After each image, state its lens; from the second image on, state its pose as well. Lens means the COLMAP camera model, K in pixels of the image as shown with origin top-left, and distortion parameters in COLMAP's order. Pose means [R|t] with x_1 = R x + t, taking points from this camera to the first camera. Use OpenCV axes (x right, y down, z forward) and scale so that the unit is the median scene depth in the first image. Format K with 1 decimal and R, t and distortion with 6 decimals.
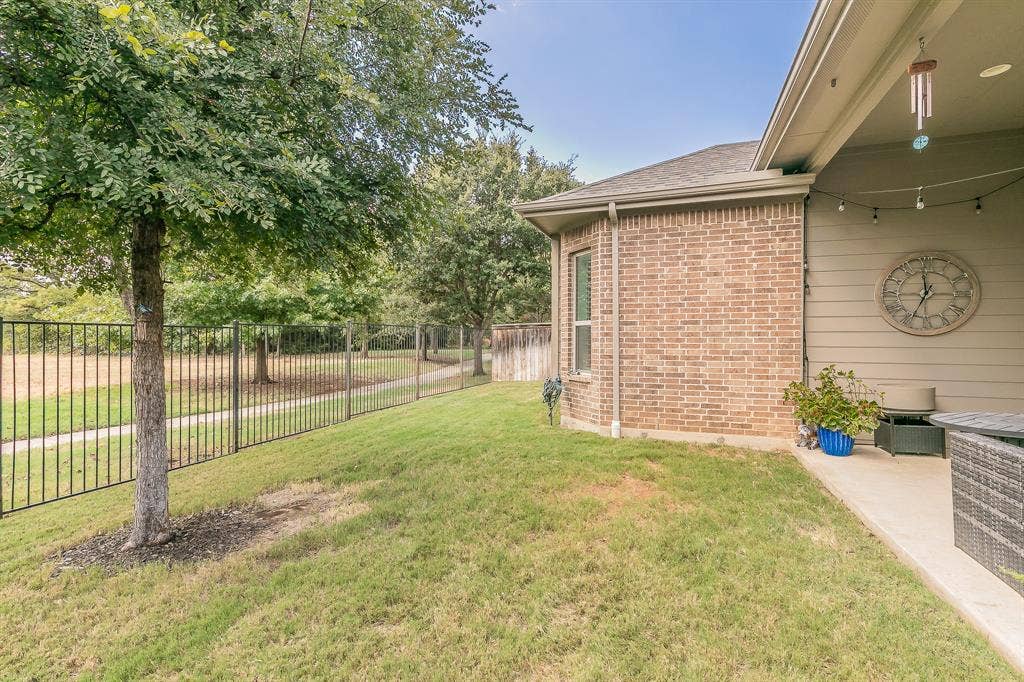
lens RADIAL K [[470.4, 0, 512.7], [0, 470.4, 338.2], [0, 0, 1]] dist [-0.000839, -0.000045]
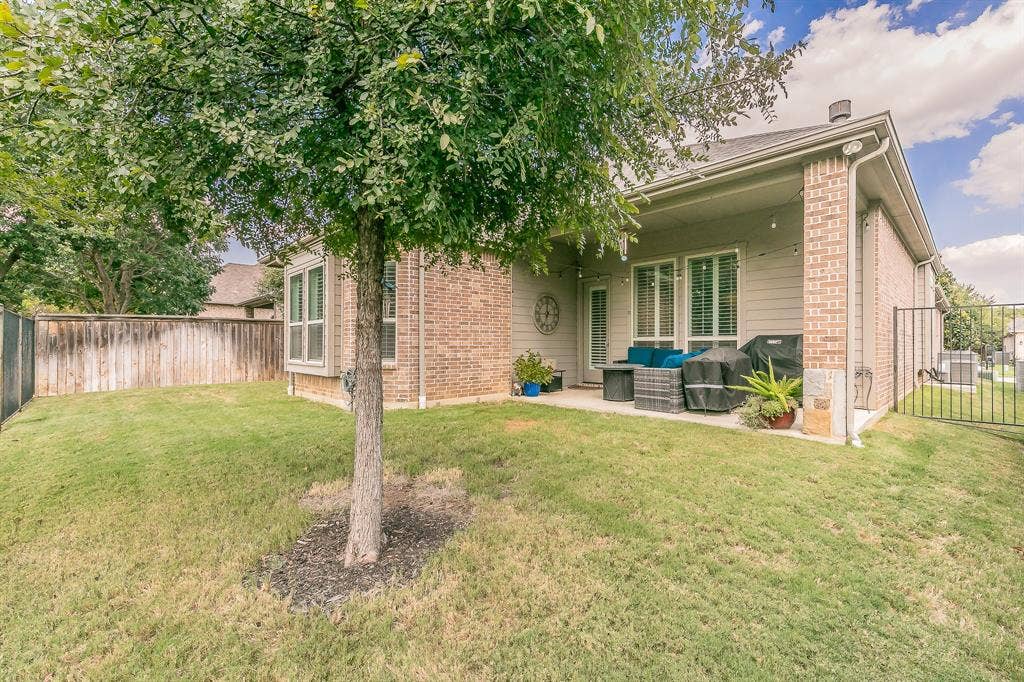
lens RADIAL K [[438.0, 0, 513.3], [0, 438.0, 342.2], [0, 0, 1]] dist [0.001182, 0.000060]
pose [[0.450390, 0.001288, 0.892831, -0.773740], [-0.003730, 0.999993, 0.000439, 0.024874], [-0.892824, -0.003528, 0.450392, 0.235168]]
